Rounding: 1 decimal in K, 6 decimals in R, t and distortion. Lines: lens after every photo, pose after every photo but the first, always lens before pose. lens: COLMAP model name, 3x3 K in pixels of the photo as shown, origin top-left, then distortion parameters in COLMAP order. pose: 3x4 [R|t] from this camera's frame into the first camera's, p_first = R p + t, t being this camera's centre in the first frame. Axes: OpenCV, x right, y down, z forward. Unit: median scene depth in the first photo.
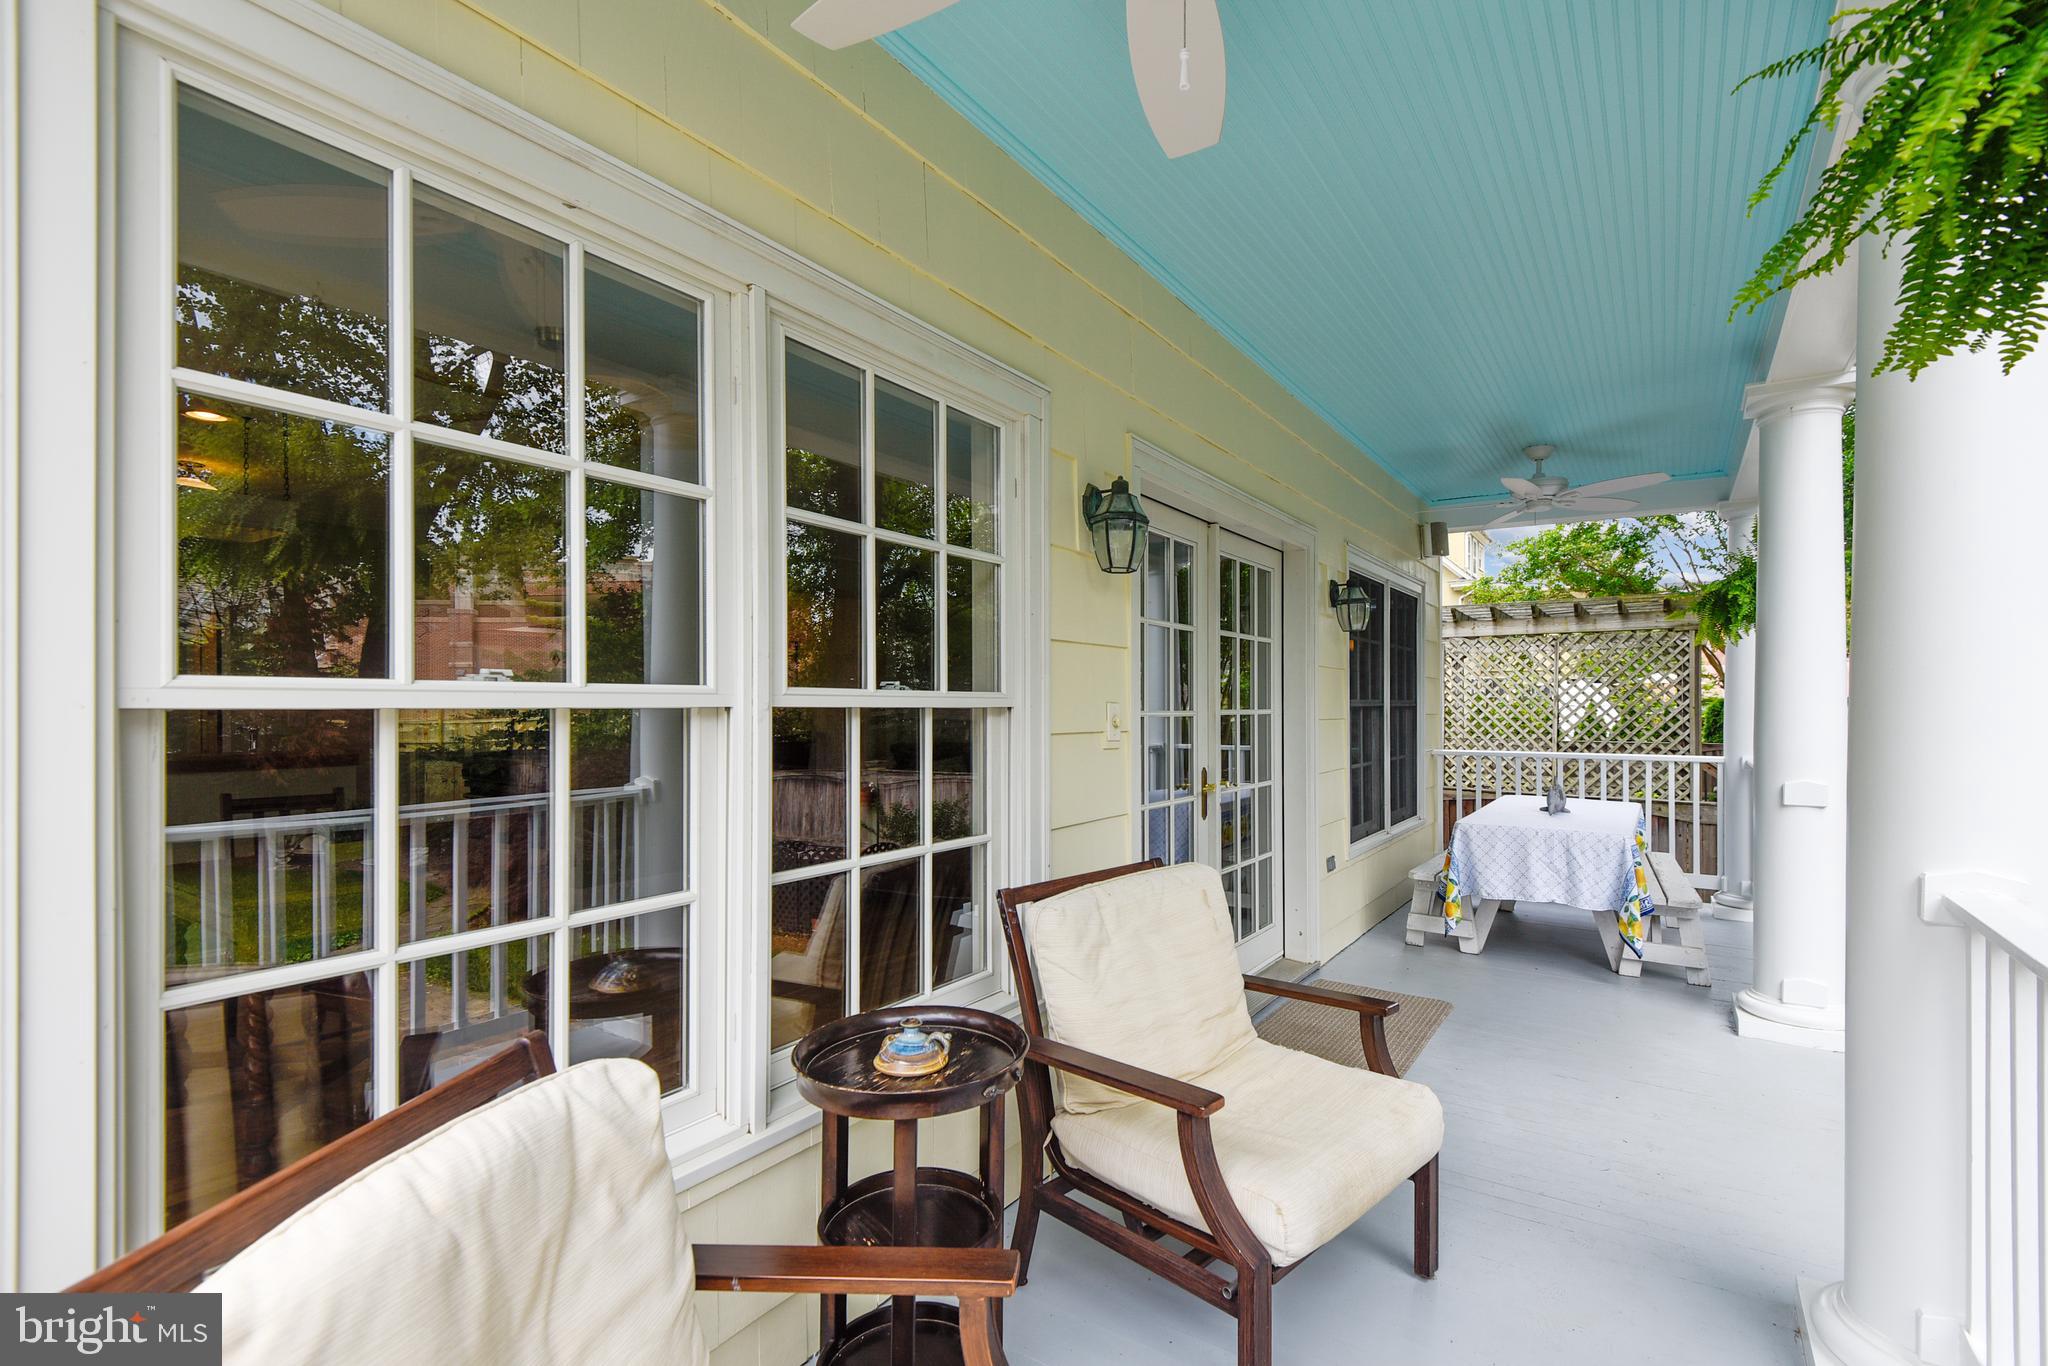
lens RADIAL K [[934.1, 0, 1024.0], [0, 934.1, 683.0], [0, 0, 1]] dist [0.024691, -0.017824]
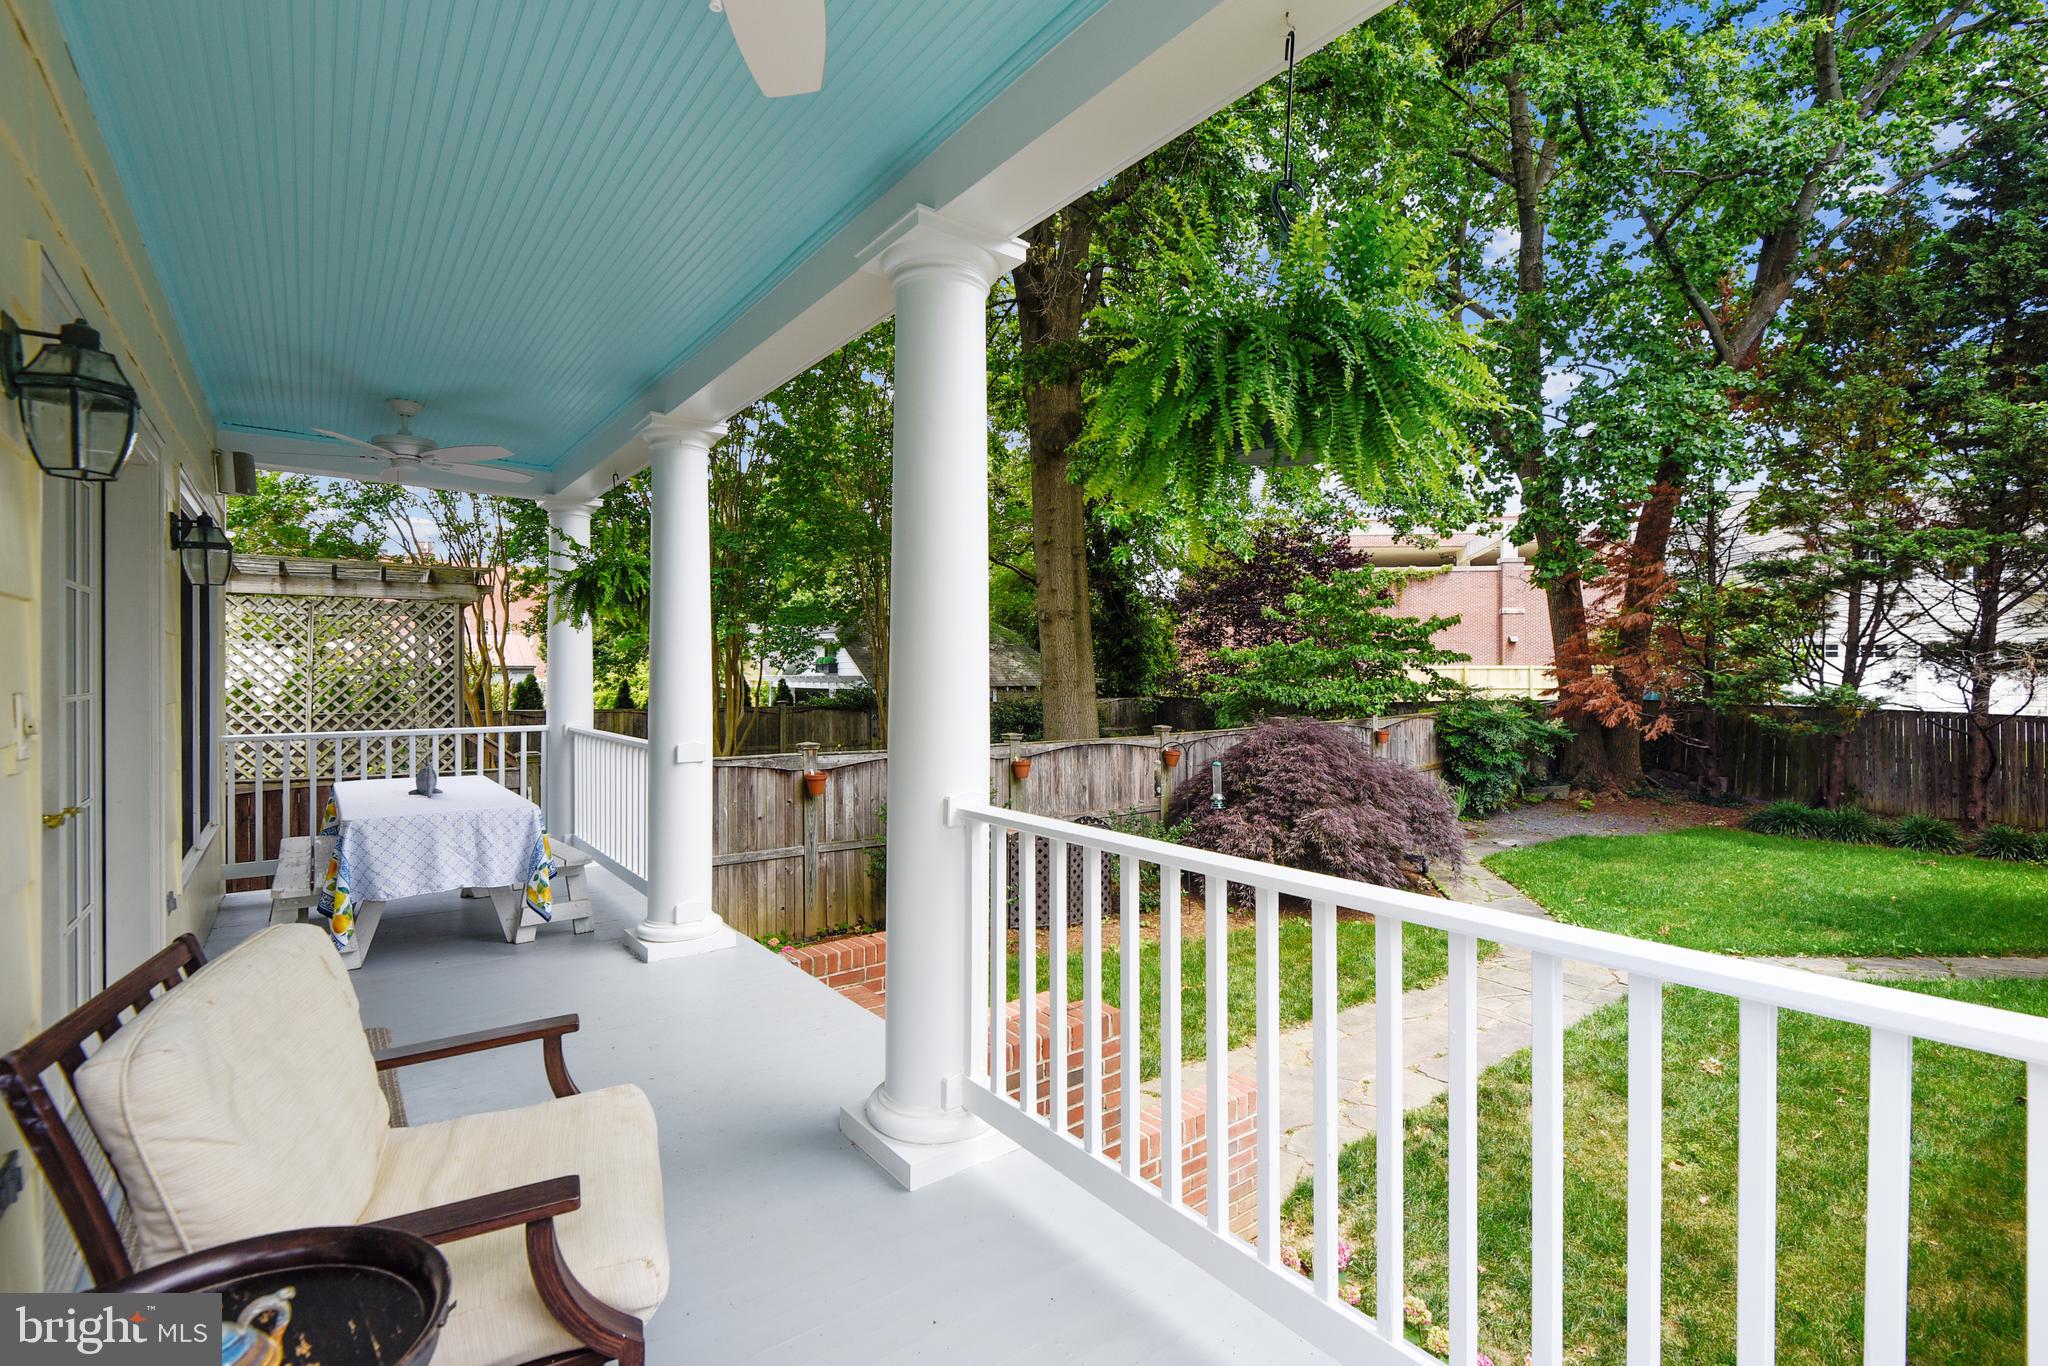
lens RADIAL K [[948.1, 0, 1042.2], [0, 948.1, 661.3], [0, 0, 1]] dist [0.027251, -0.019144]
pose [[0.310038, 0.007621, 0.950694, -0.155967], [-0.019269, 0.999813, -0.001731, -0.006048], [-0.950529, -0.017782, 0.310127, 0.119676]]
